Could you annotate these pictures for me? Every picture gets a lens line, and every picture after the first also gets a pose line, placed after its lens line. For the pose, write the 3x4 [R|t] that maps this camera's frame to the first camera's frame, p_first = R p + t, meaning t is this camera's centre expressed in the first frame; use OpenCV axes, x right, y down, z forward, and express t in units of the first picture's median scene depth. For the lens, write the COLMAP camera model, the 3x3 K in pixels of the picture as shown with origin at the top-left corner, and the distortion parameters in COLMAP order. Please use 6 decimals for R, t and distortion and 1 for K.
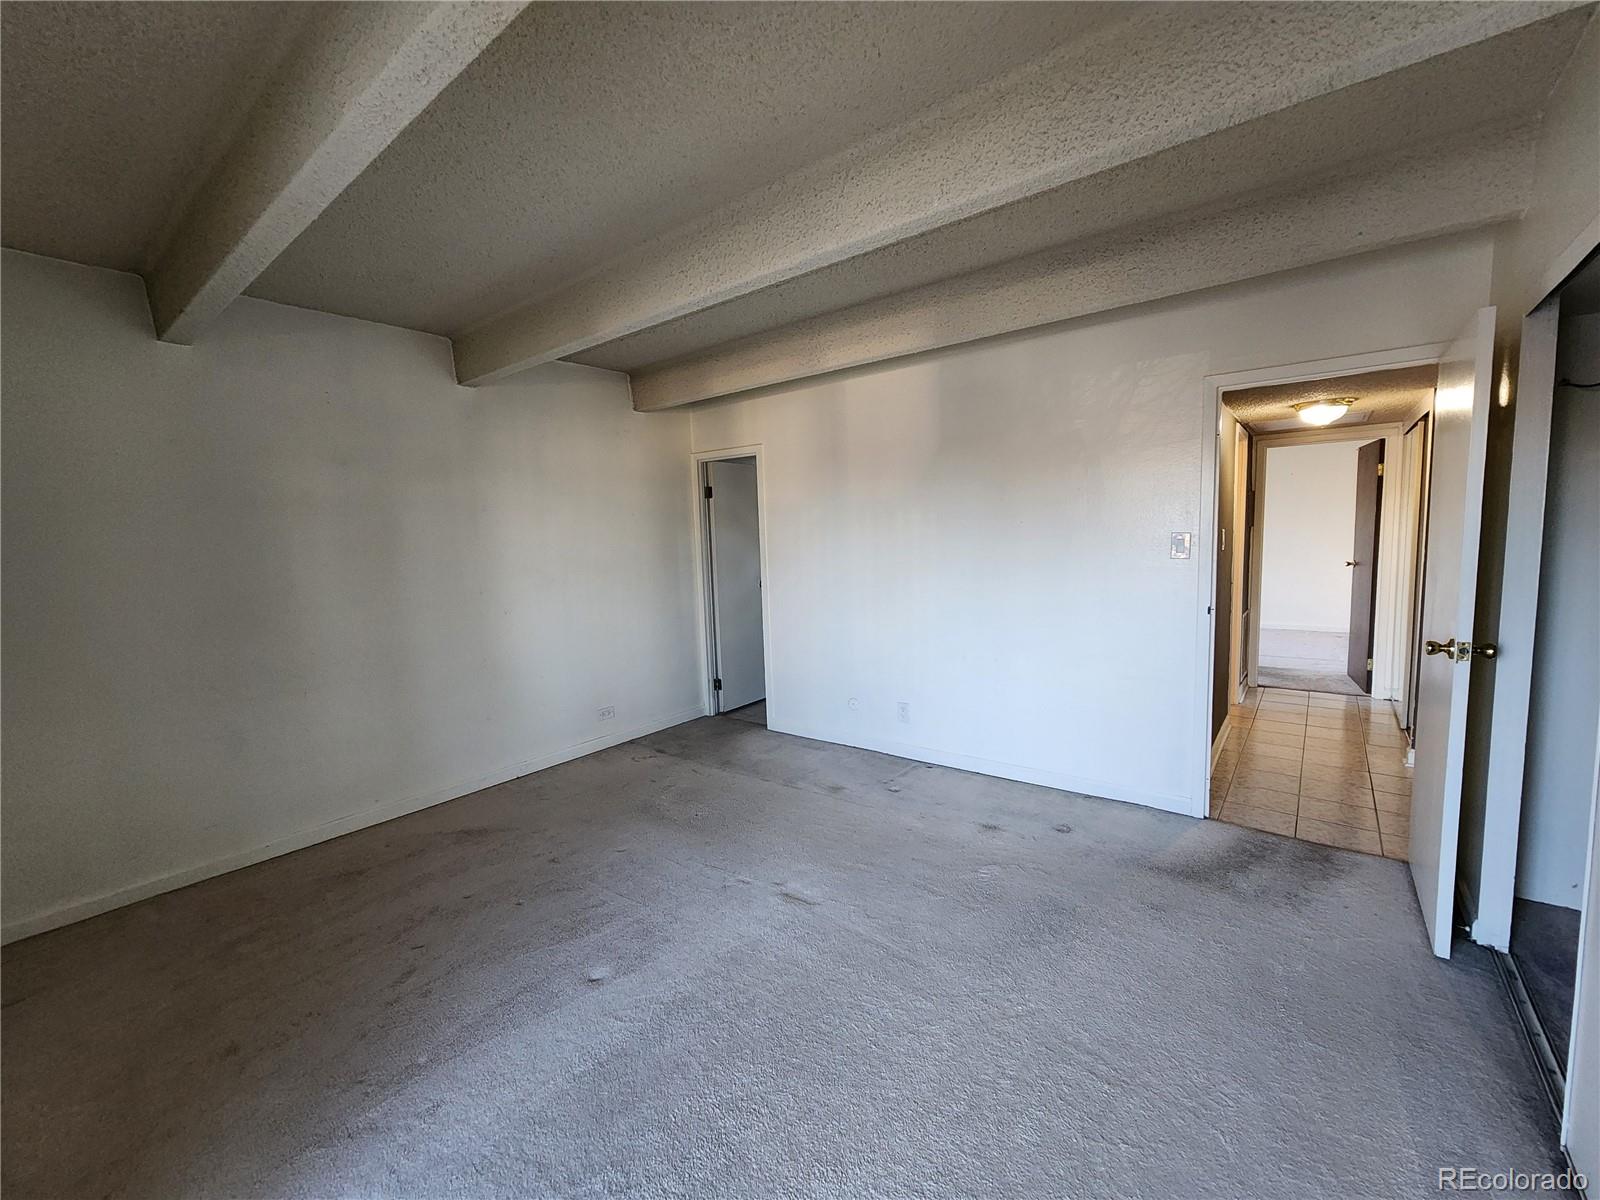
lens RADIAL K [[652.8, 0, 800.0], [0, 652.8, 600.0], [0, 0, 1]] dist [0.000479, 0.000107]
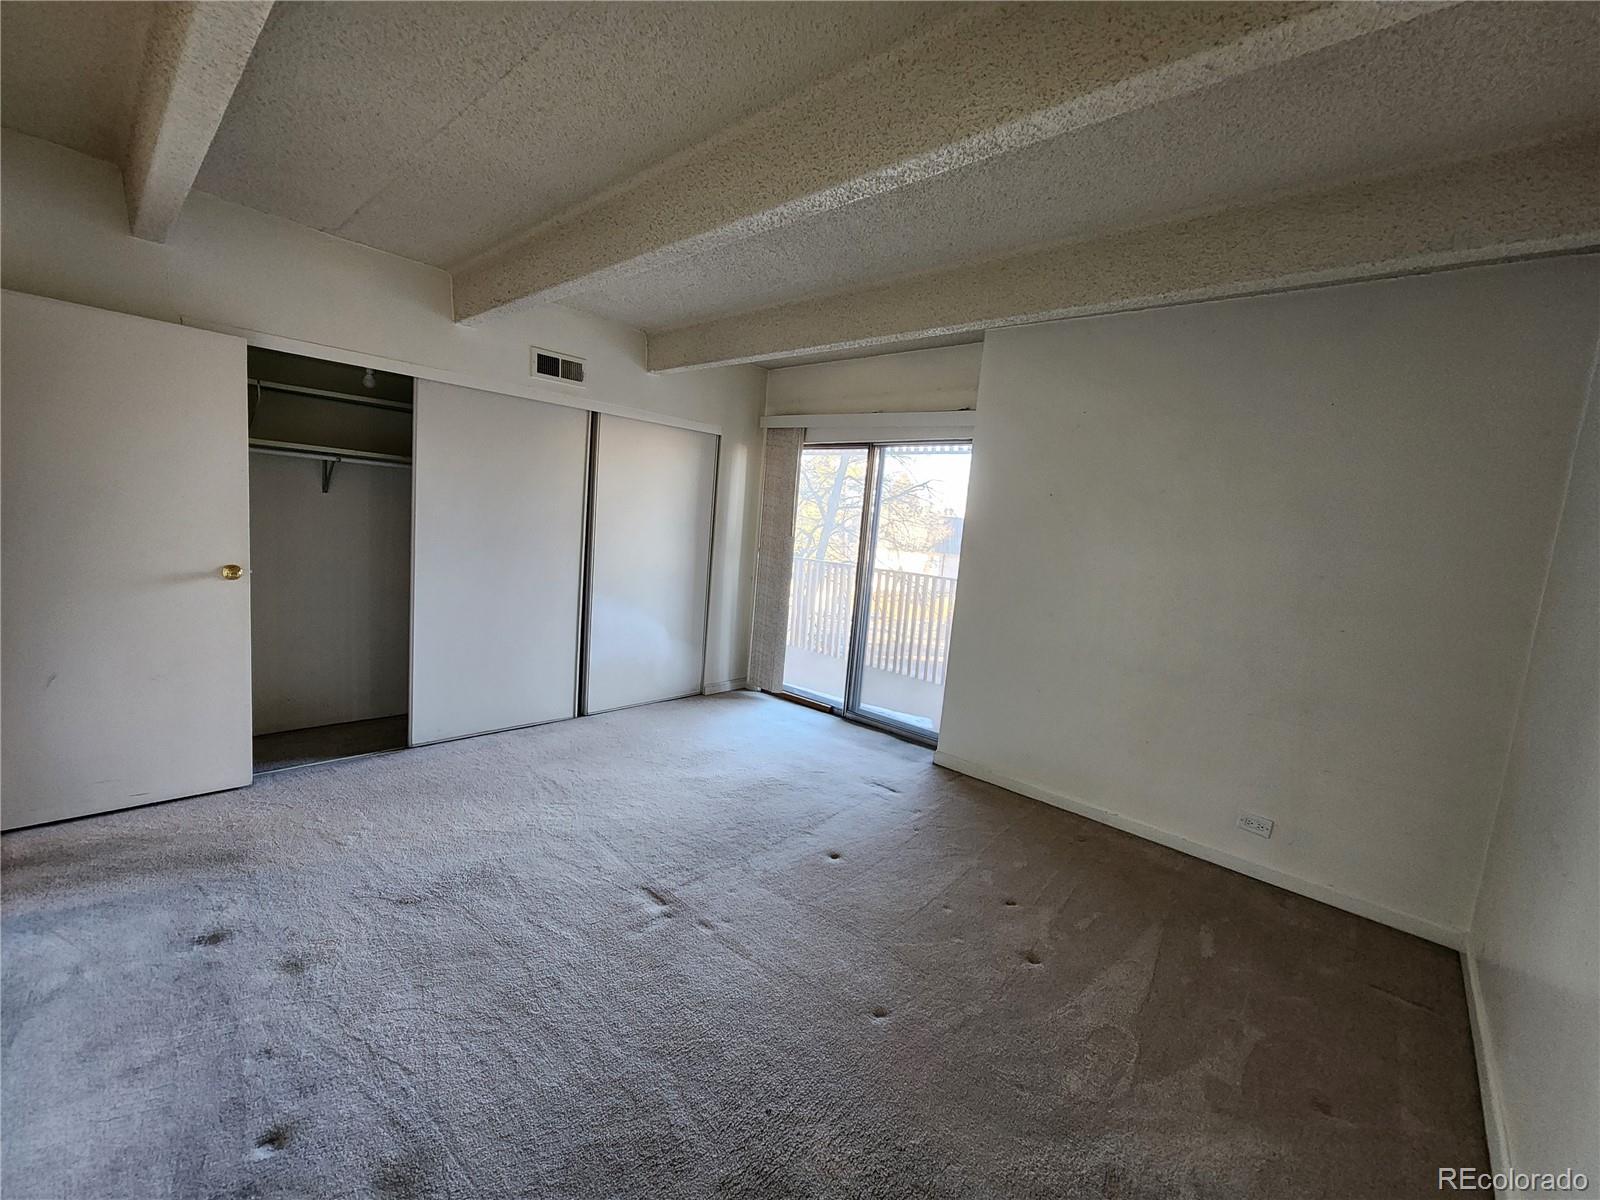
lens RADIAL K [[656.9, 0, 787.7], [0, 656.9, 600.4], [0, 0, 1]] dist [-0.000227, -0.000174]
pose [[-0.995607, -0.056440, 0.074711, -0.203156], [-0.038440, 0.973944, 0.223507, -0.149015], [-0.085379, 0.219653, -0.971835, 1.493577]]
